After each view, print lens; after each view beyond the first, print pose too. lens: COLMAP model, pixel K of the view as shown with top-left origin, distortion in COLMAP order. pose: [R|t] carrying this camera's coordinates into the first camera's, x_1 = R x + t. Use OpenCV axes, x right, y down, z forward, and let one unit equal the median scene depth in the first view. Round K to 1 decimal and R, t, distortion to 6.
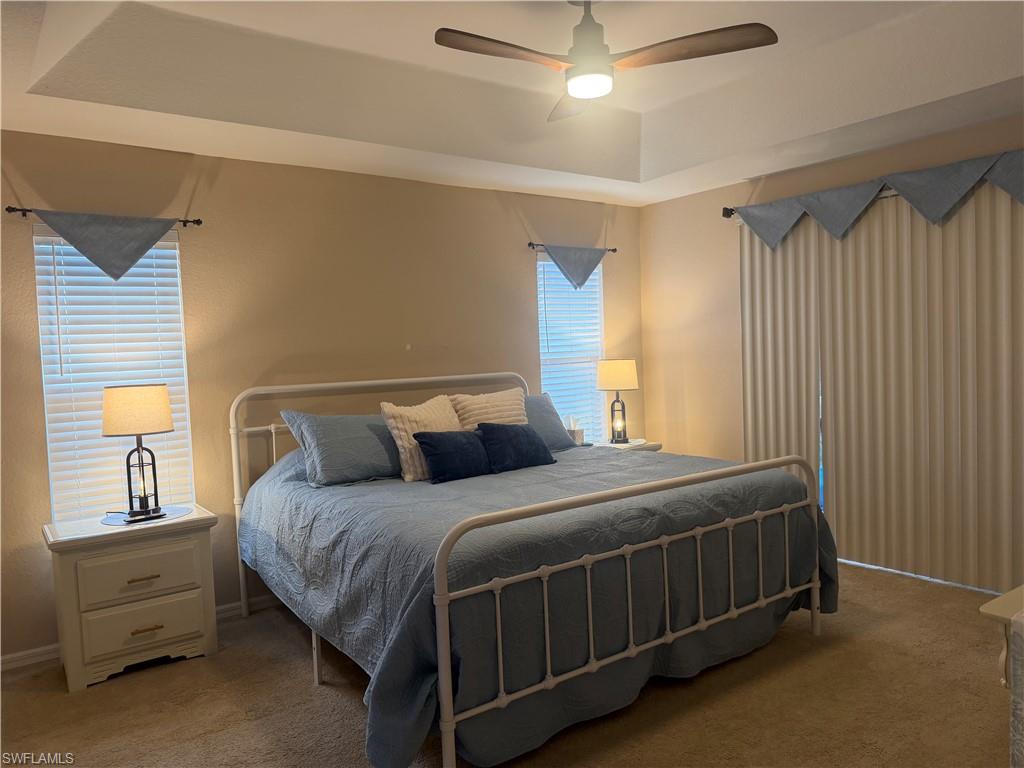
lens RADIAL K [[733.8, 0, 512.0], [0, 733.8, 384.0], [0, 0, 1]] dist [0.044424, -0.000578]
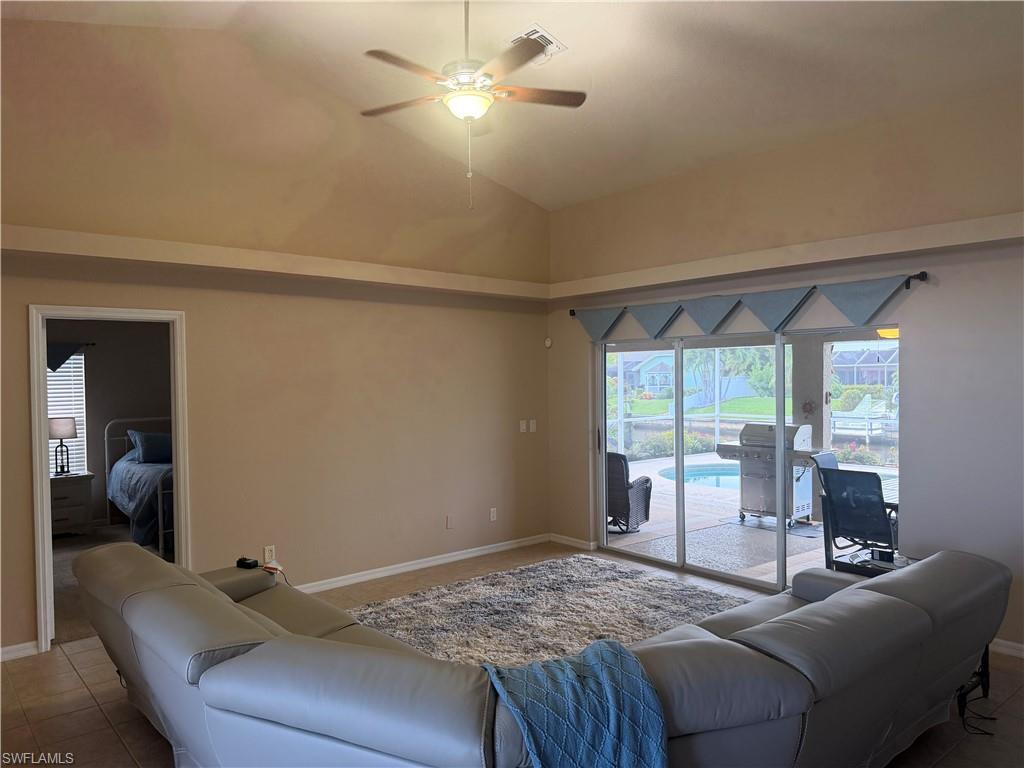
lens RADIAL K [[733.8, 0, 512.0], [0, 733.8, 384.0], [0, 0, 1]] dist [0.044424, -0.000578]
pose [[0.996731, 0.034847, 0.072888, 0.740666], [-0.032600, 0.998962, -0.031805, -0.077915], [-0.073921, 0.029325, 0.996833, -1.464517]]
